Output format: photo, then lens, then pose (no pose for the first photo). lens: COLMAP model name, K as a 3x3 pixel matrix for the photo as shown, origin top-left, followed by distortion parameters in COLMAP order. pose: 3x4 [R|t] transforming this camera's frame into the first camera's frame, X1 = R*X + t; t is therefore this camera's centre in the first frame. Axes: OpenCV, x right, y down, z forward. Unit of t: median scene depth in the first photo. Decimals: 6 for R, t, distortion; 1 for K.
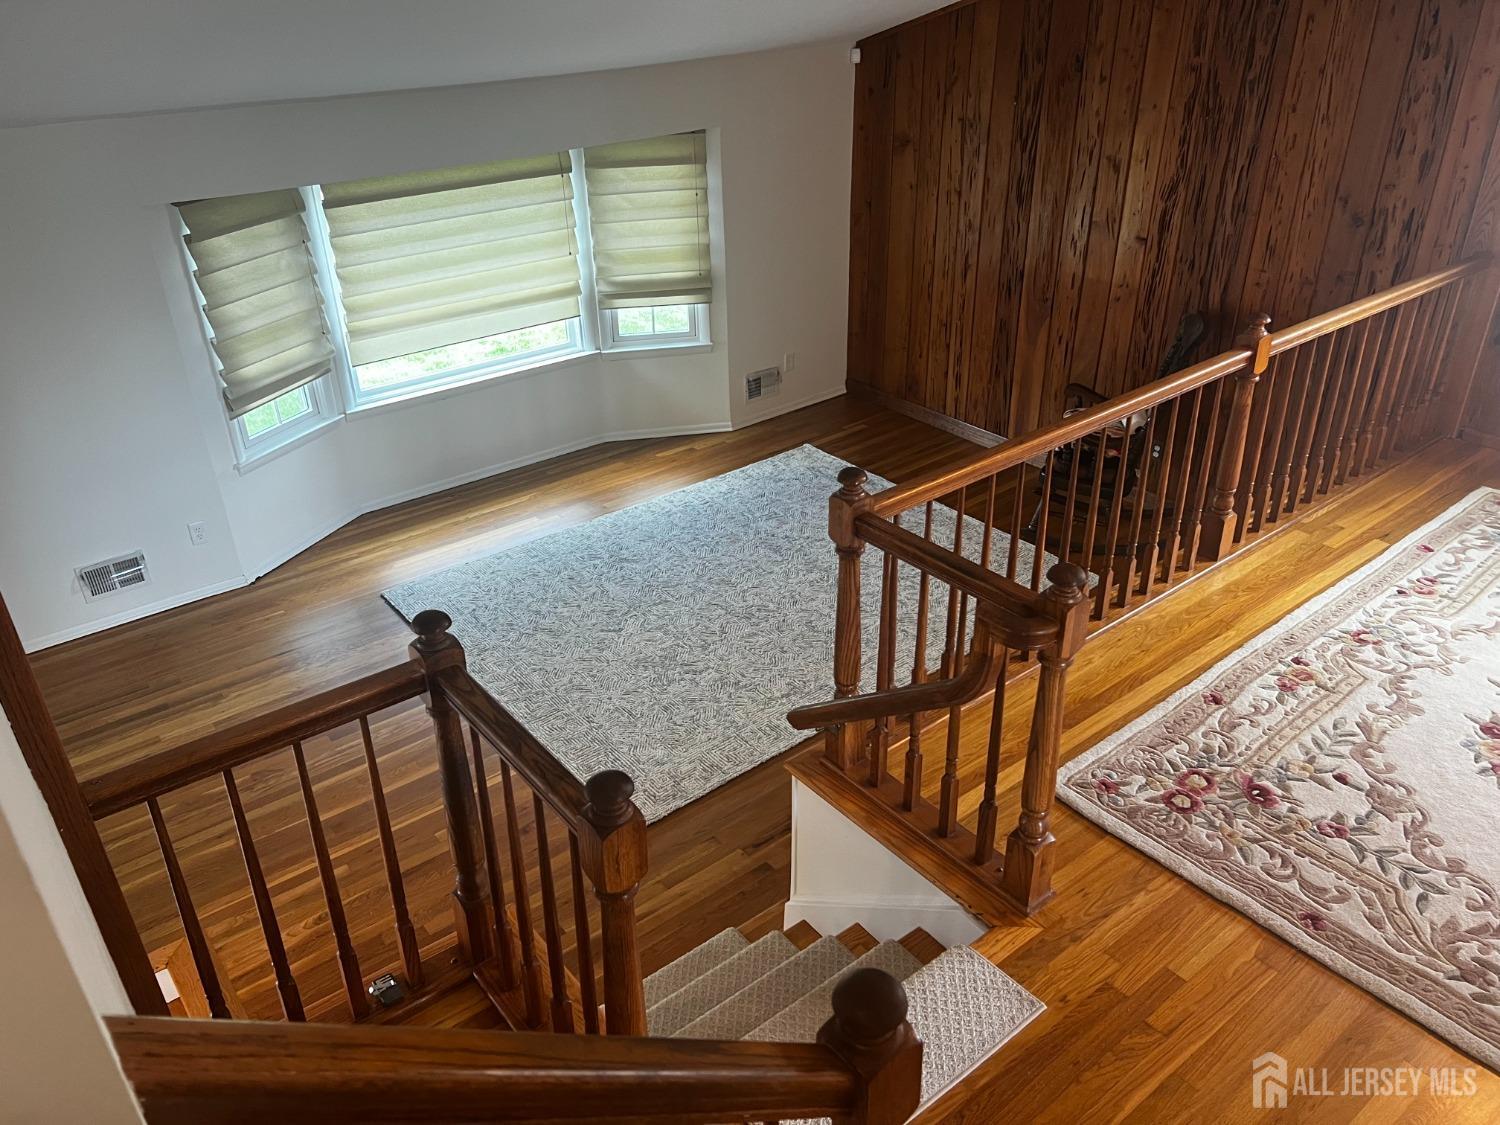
lens RADIAL K [[1128.5, 0, 745.7], [0, 1128.5, 573.2], [0, 0, 1]] dist [0.063930, -0.065154]
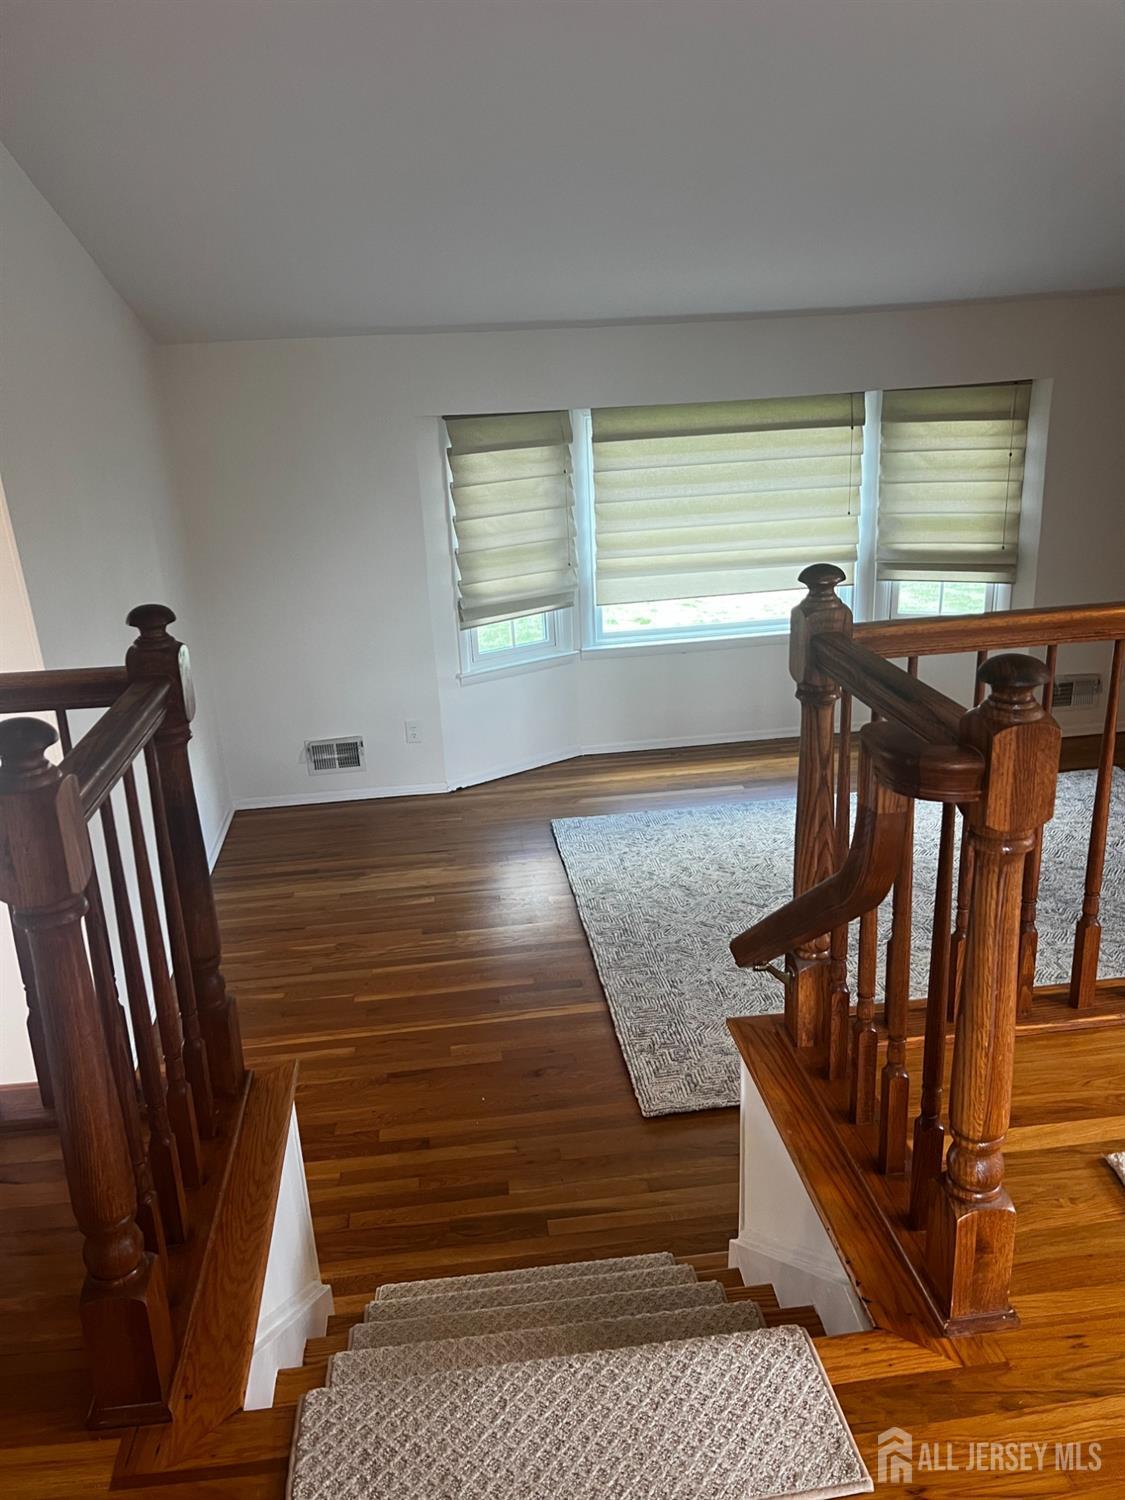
lens RADIAL K [[1128.5, 0, 559.6], [0, 1128.5, 759.3], [0, 0, 1]] dist [0.063930, -0.065154]
pose [[0.851144, 0.151988, -0.502447, 0.181661], [-0.231960, 0.967544, -0.100262, 0.071025], [0.470901, 0.201885, 0.858775, 0.206388]]
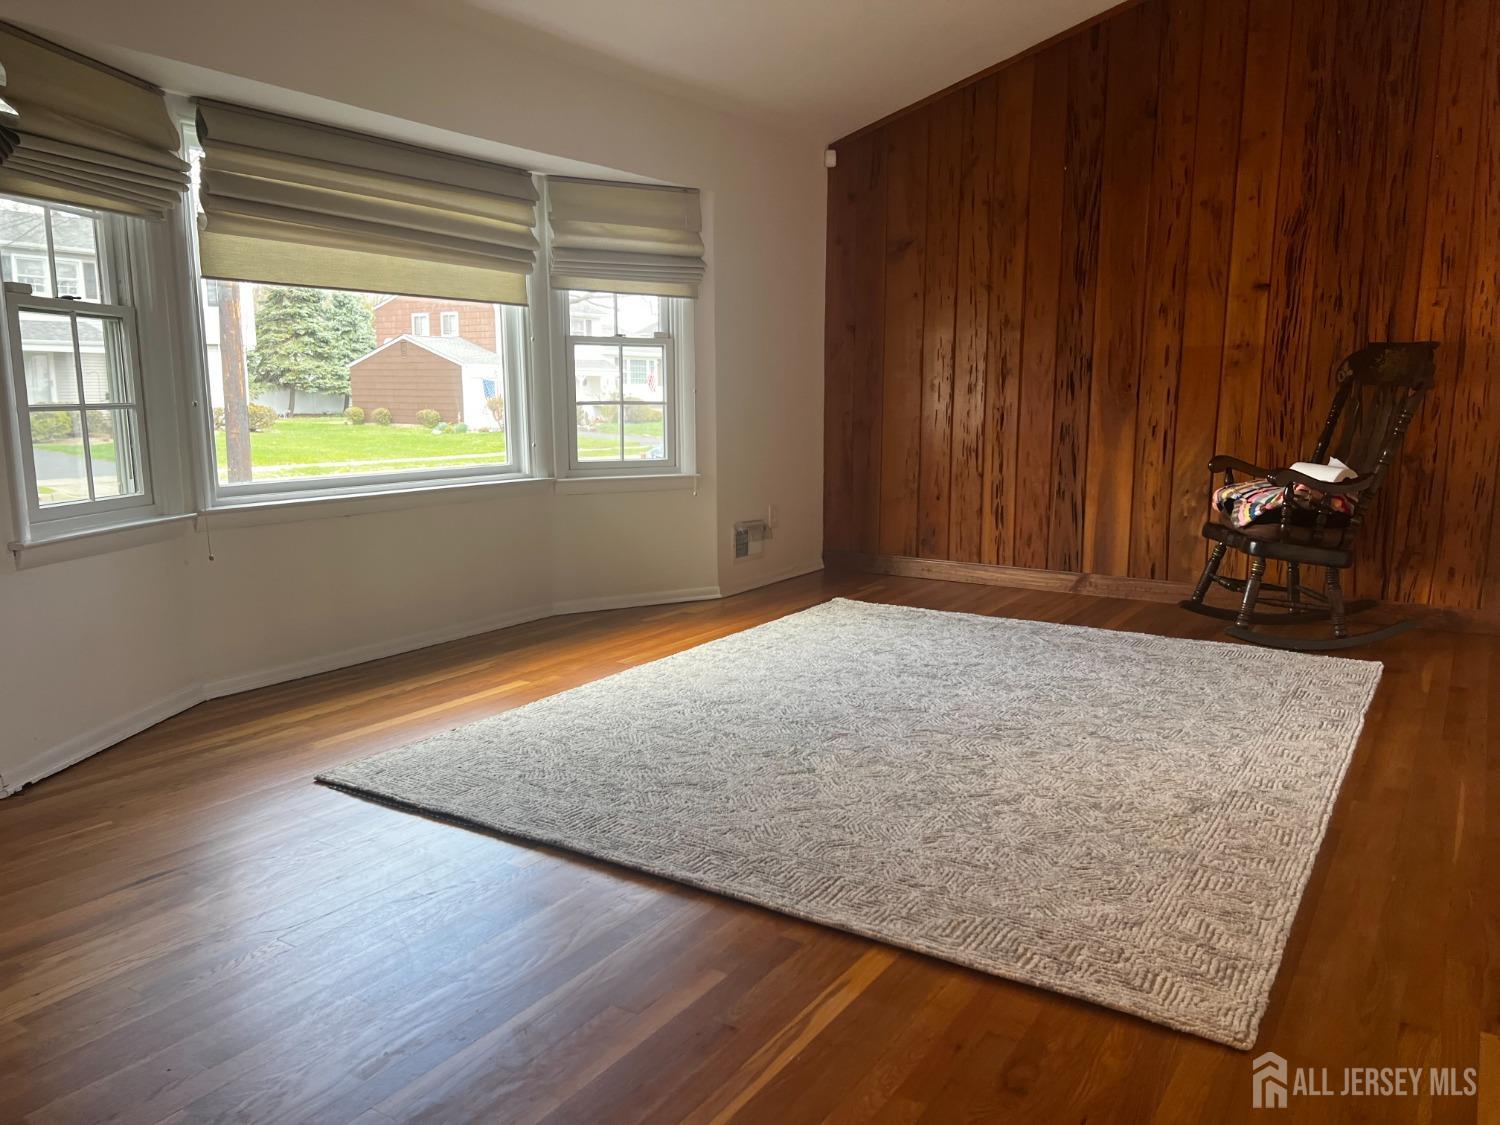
lens RADIAL K [[1128.5, 0, 748.4], [0, 1128.5, 565.7], [0, 0, 1]] dist [0.063930, -0.065154]
pose [[0.942962, -0.029491, 0.331591, -0.356270], [0.148417, 0.928840, -0.339453, 0.155750], [-0.297984, 0.369305, 0.880238, 0.530167]]
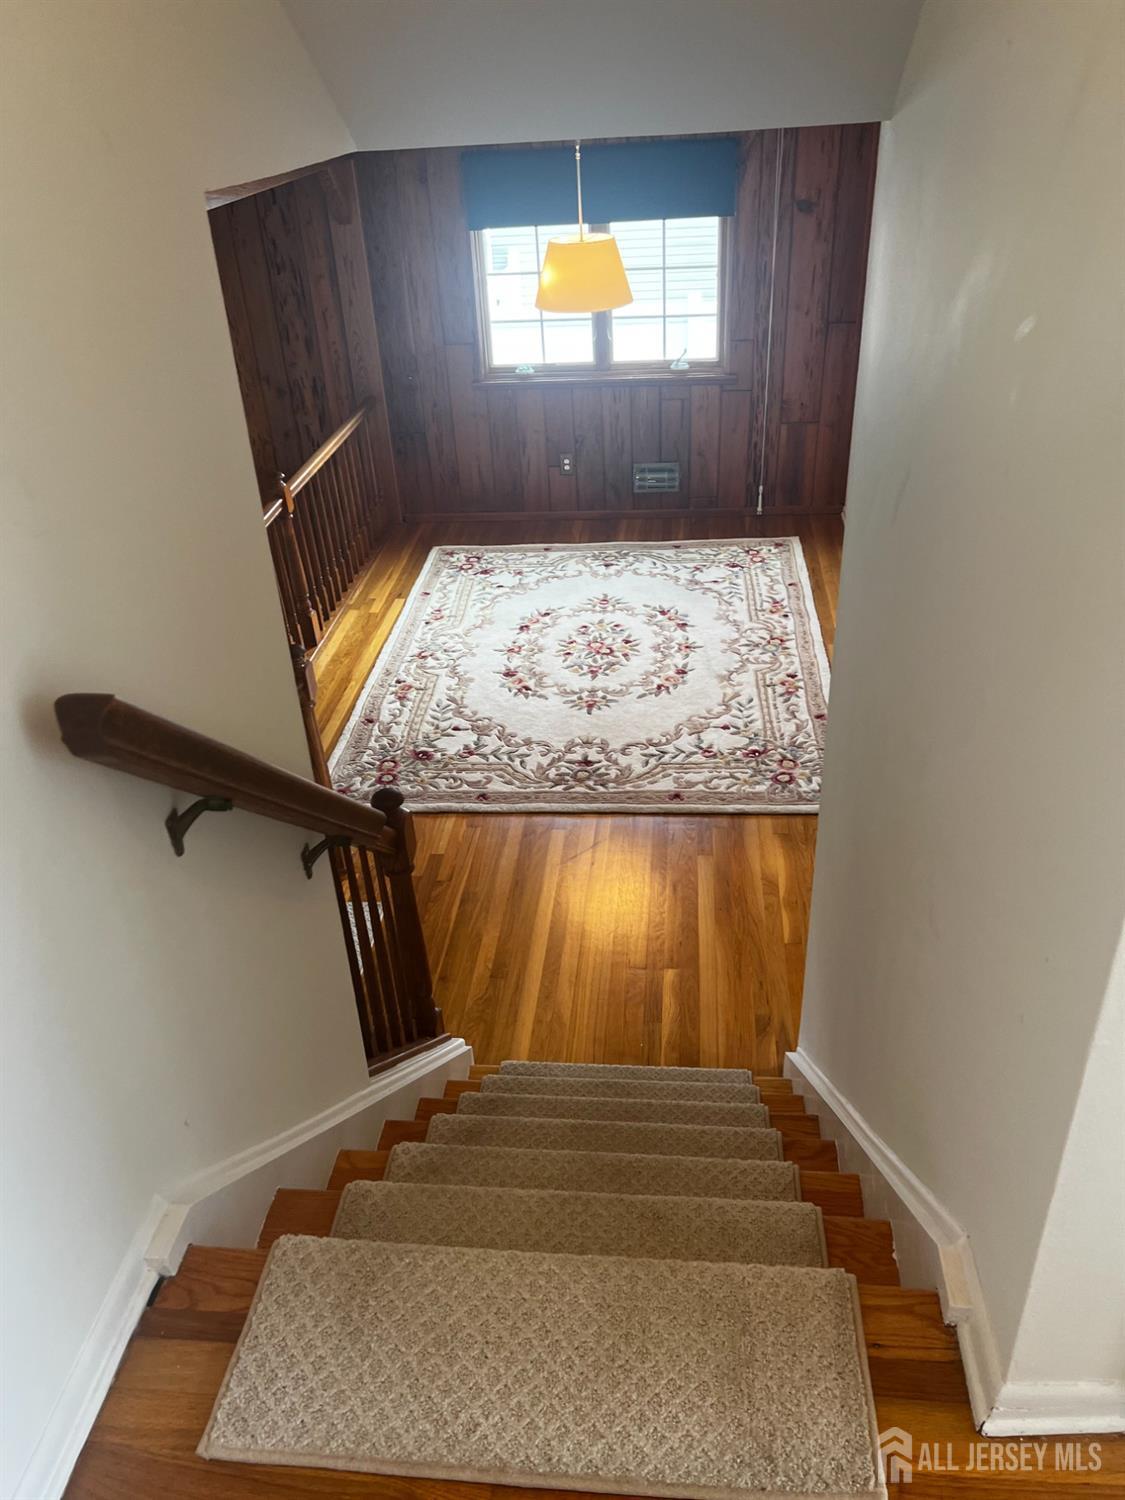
lens RADIAL K [[1128.5, 0, 565.9], [0, 1128.5, 753.1], [0, 0, 1]] dist [0.063930, -0.065154]
pose [[0.699037, -0.389780, 0.599516, -0.228264], [0.385688, 0.911495, 0.142903, 0.025021], [-0.602156, 0.131332, 0.787502, -0.238367]]
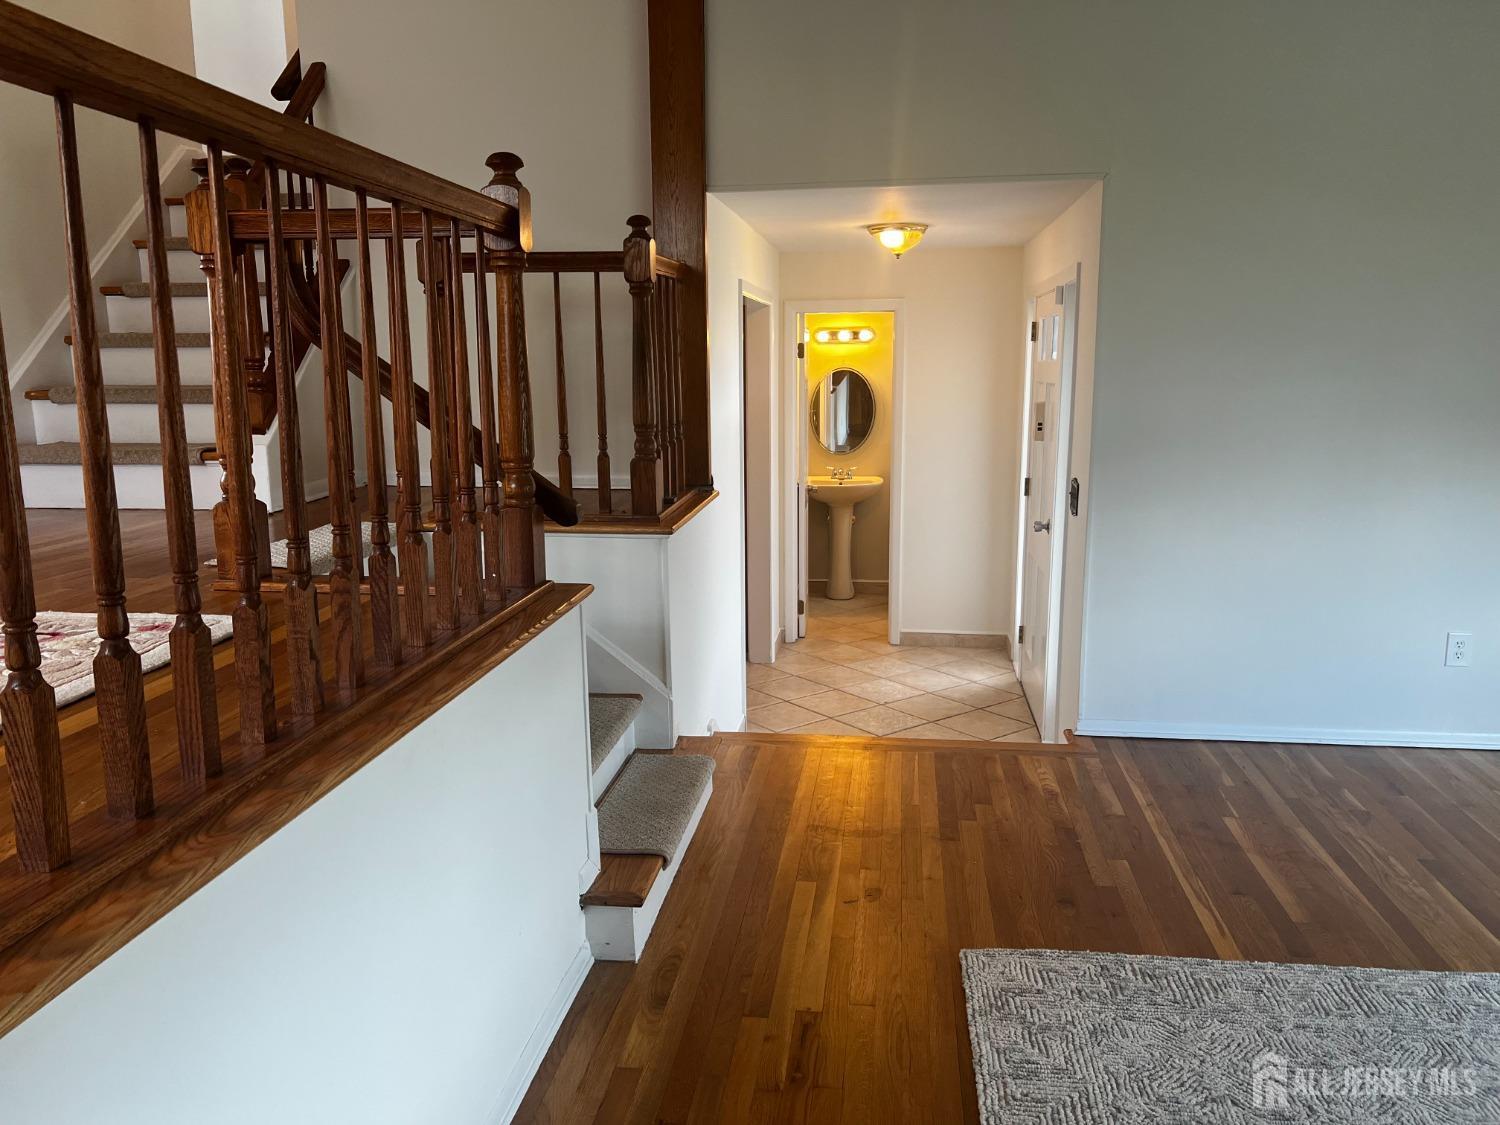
lens RADIAL K [[1128.5, 0, 753.7], [0, 1128.5, 546.3], [0, 0, 1]] dist [0.063930, -0.065154]
pose [[-0.712826, 0.136388, -0.687951, 0.331291], [-0.336005, 0.794596, 0.505685, -0.196307], [0.615613, 0.591620, -0.520582, 0.970971]]
